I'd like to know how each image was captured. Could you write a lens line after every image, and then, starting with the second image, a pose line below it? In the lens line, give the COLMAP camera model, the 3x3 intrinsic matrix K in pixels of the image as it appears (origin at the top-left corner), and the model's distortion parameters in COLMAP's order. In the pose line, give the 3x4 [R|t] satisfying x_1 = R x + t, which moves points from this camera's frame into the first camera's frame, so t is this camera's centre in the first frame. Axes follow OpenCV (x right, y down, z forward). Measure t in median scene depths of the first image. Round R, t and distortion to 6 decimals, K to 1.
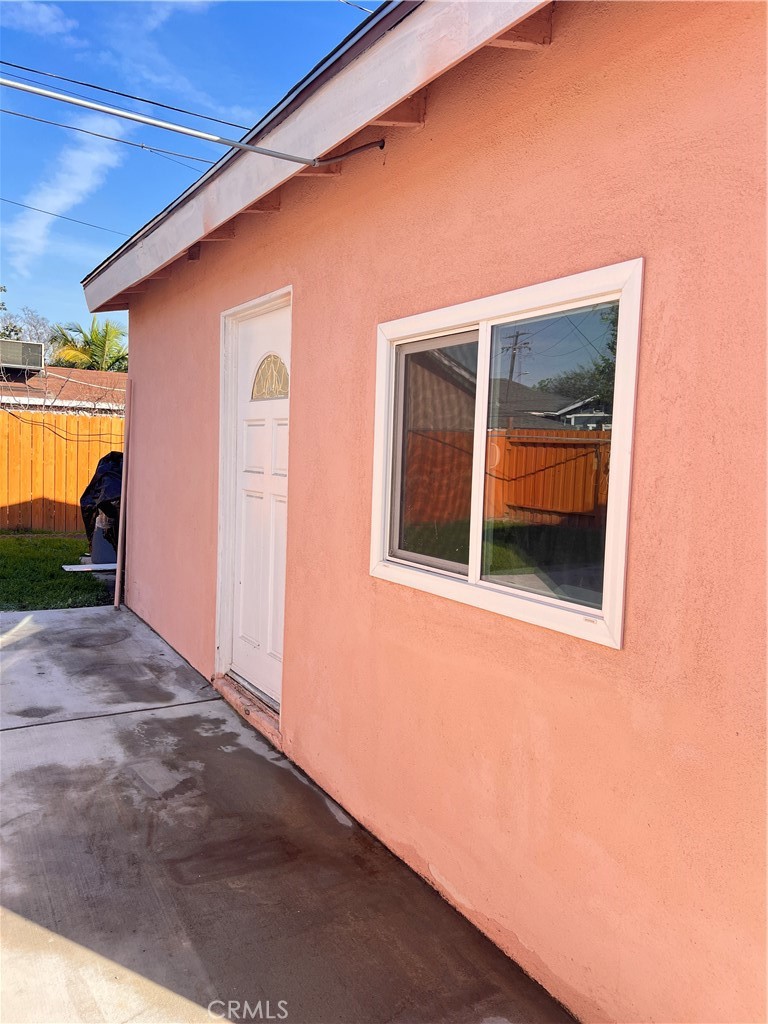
lens RADIAL K [[772.3, 0, 385.8], [0, 772.3, 513.5], [0, 0, 1]] dist [0.058520, -0.064430]
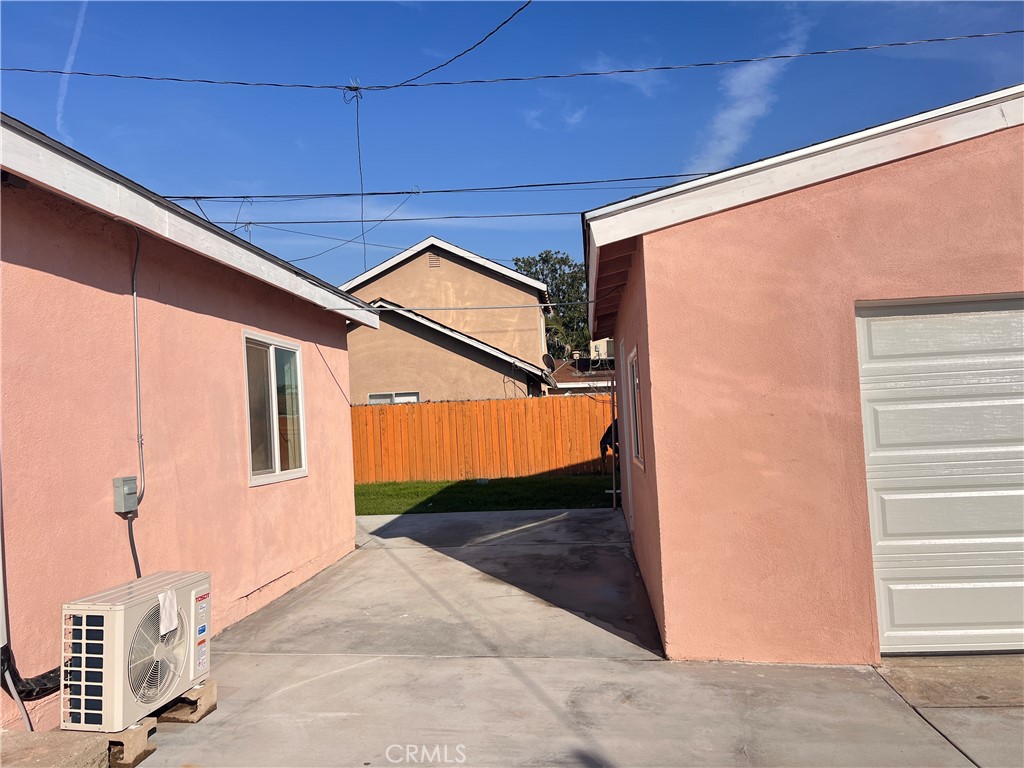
lens RADIAL K [[772.3, 0, 514.6], [0, 772.3, 389.2], [0, 0, 1]] dist [0.058520, -0.064430]
pose [[0.798808, -0.094594, -0.594102, 0.697867], [0.027607, 0.992284, -0.120874, 0.082831], [0.600952, 0.080154, 0.795256, -0.687372]]
